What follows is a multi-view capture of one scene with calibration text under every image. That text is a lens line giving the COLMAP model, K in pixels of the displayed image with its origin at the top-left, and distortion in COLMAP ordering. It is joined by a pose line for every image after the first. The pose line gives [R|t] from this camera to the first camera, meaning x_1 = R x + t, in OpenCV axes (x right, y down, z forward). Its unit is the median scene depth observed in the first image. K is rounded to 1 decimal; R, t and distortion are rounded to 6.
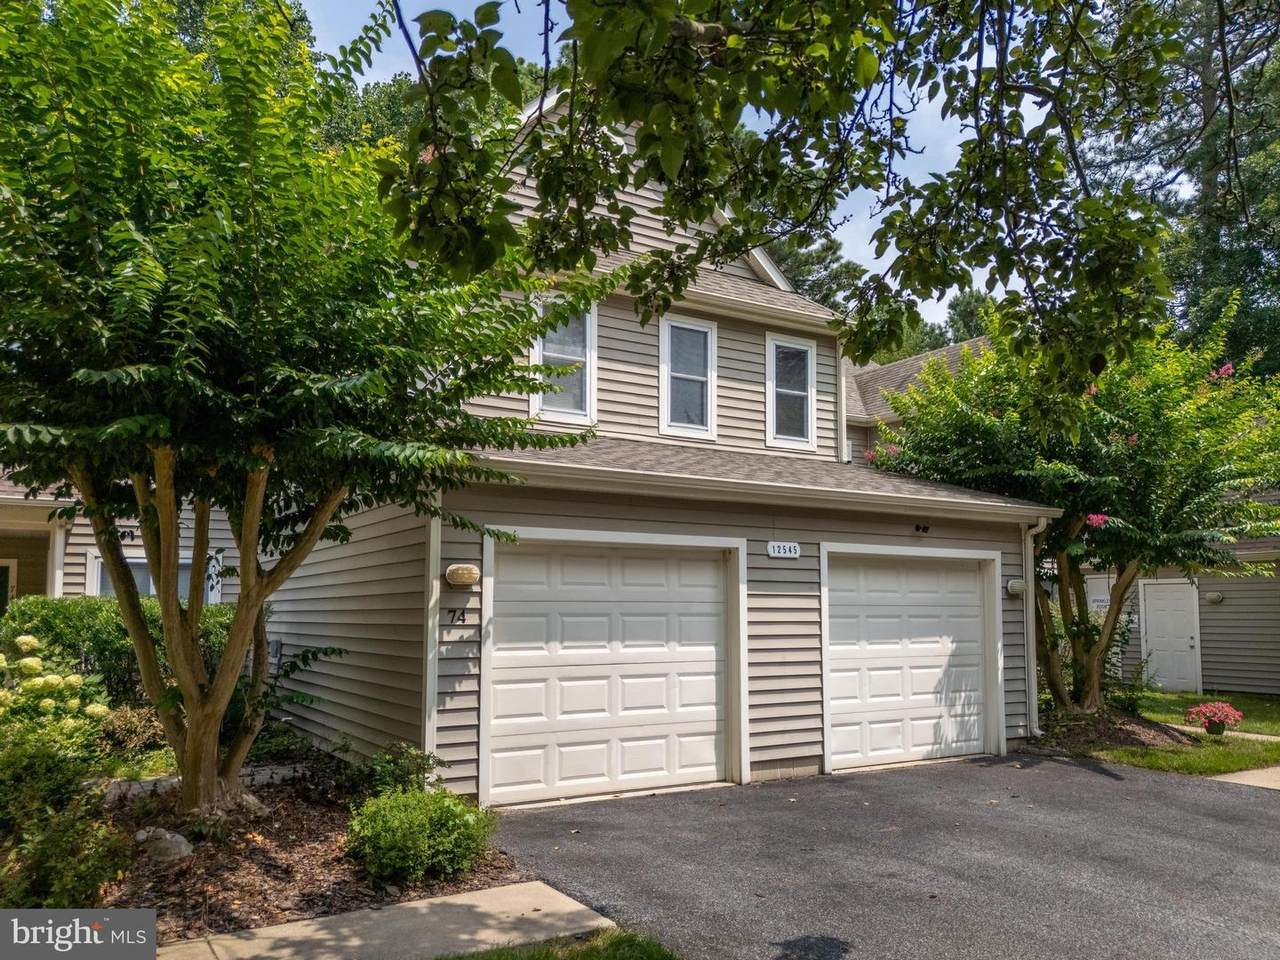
lens RADIAL K [[971.4, 0, 640.0], [0, 971.4, 480.0], [0, 0, 1]] dist [-0.003621, -0.001044]
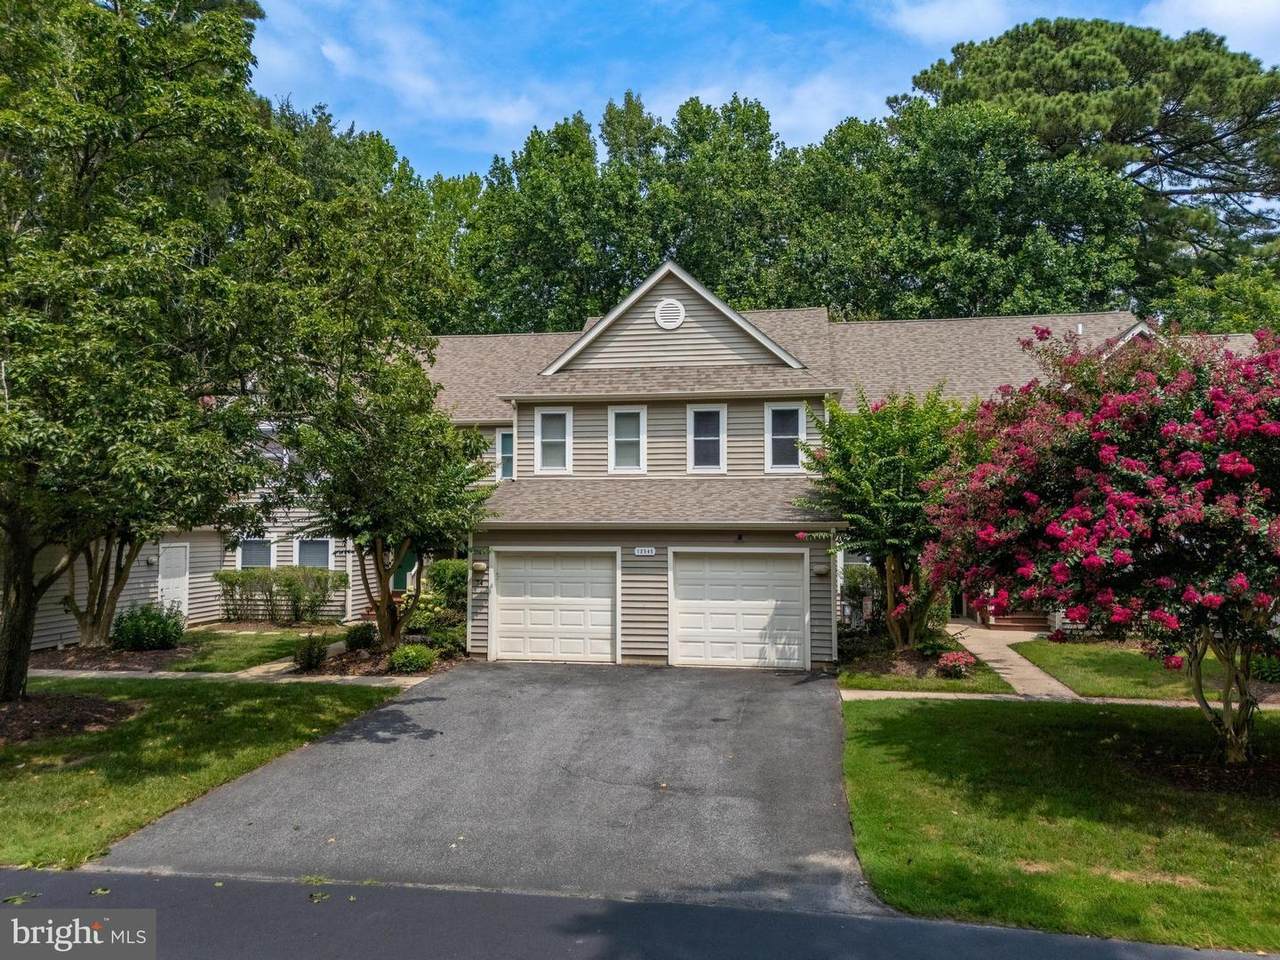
lens RADIAL K [[971.4, 0, 640.0], [0, 971.4, 480.0], [0, 0, 1]] dist [-0.003621, -0.001044]
pose [[0.749134, -0.035202, -0.661482, 1.455172], [0.090364, 0.994683, 0.049404, -0.171304], [0.656226, -0.096784, 0.748332, -0.470584]]
